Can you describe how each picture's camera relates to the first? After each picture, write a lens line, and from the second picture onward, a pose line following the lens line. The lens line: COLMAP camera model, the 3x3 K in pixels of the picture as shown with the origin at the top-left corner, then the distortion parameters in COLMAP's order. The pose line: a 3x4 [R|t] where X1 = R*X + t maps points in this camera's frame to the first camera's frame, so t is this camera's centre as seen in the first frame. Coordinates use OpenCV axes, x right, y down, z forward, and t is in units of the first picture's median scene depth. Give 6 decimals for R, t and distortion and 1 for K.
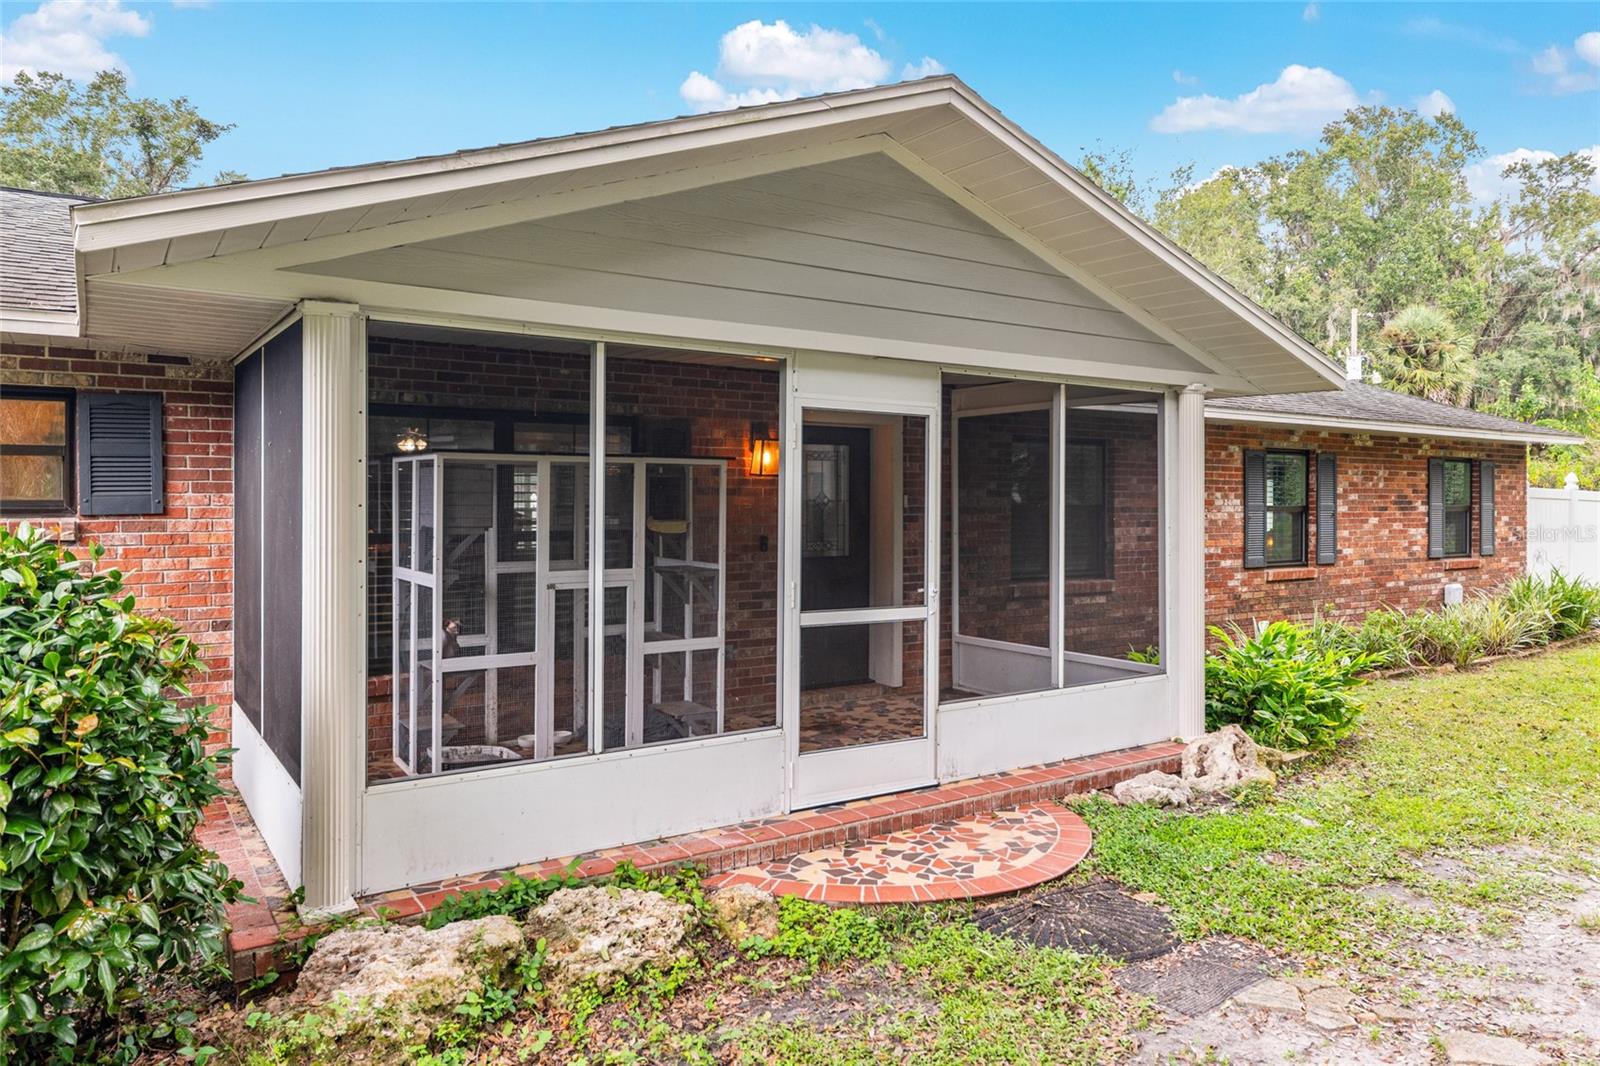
lens RADIAL K [[1088.3, 0, 800.1], [0, 1088.3, 522.4], [0, 0, 1]] dist [0.003507, 0.001109]
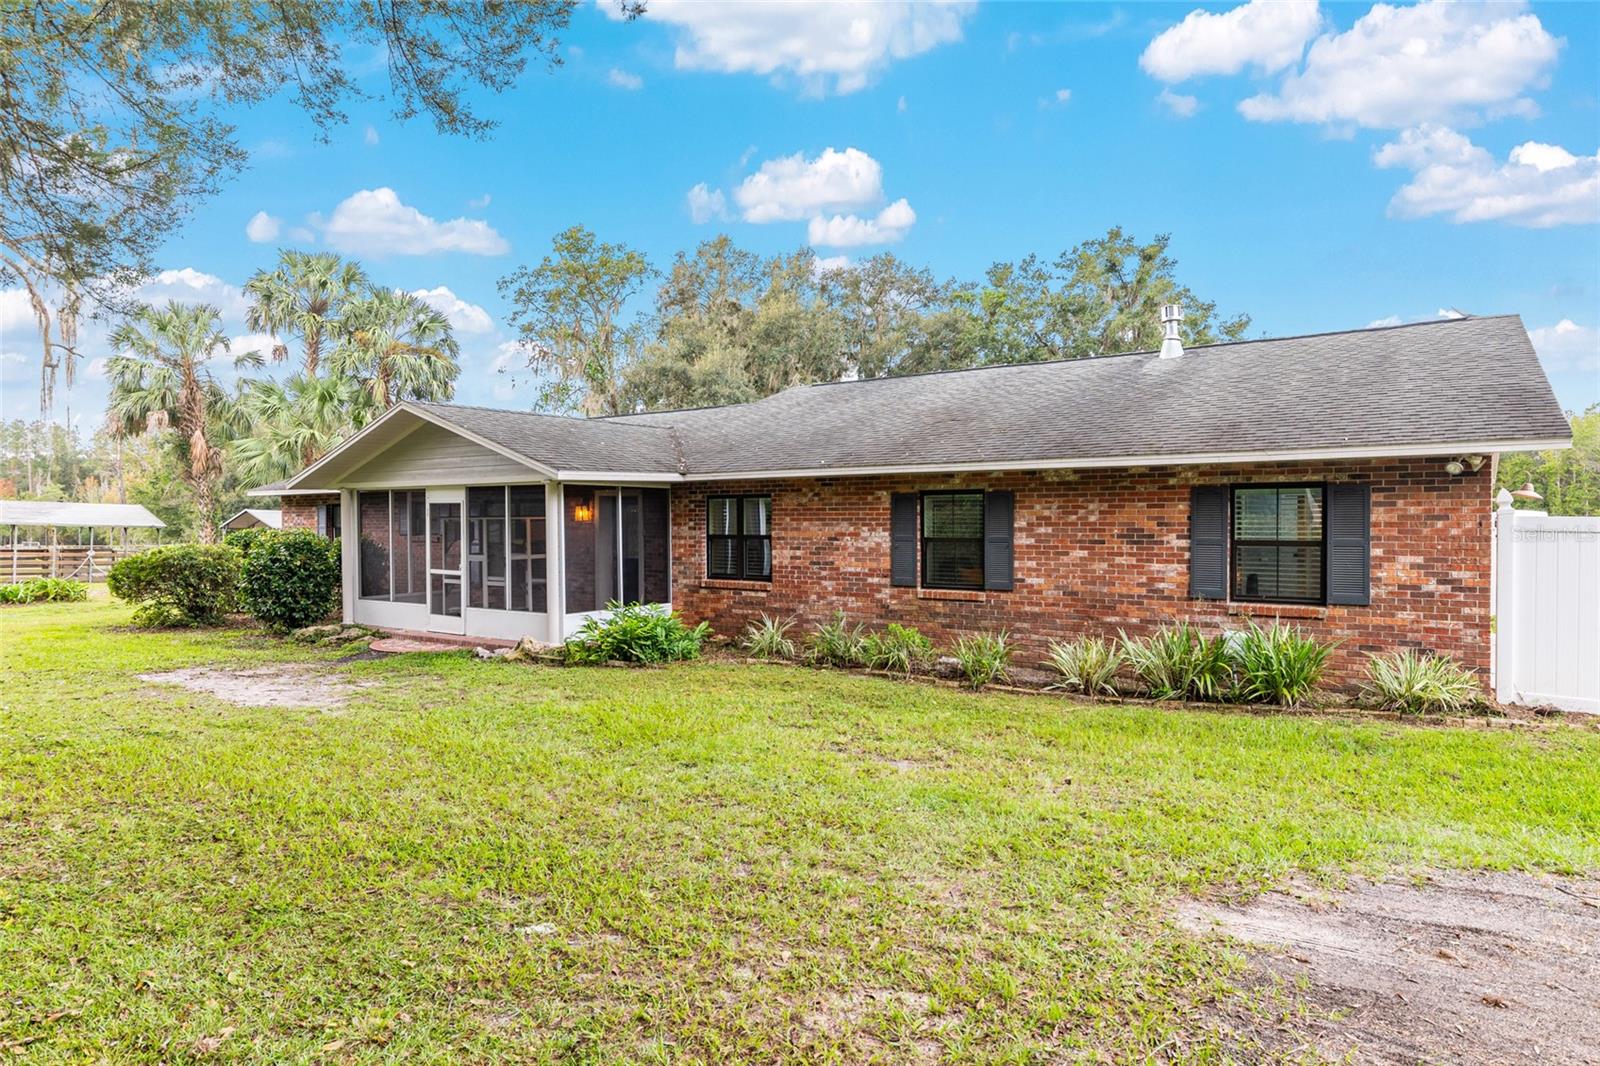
lens RADIAL K [[968.0, 0, 800.0], [0, 968.0, 534.0], [0, 0, 1]] dist [-0.004368, -0.000207]
pose [[0.348130, 0.008504, -0.937408, 1.432726], [-0.016907, 0.999853, 0.002792, -0.019970], [0.937294, 0.014877, 0.348223, 0.491584]]
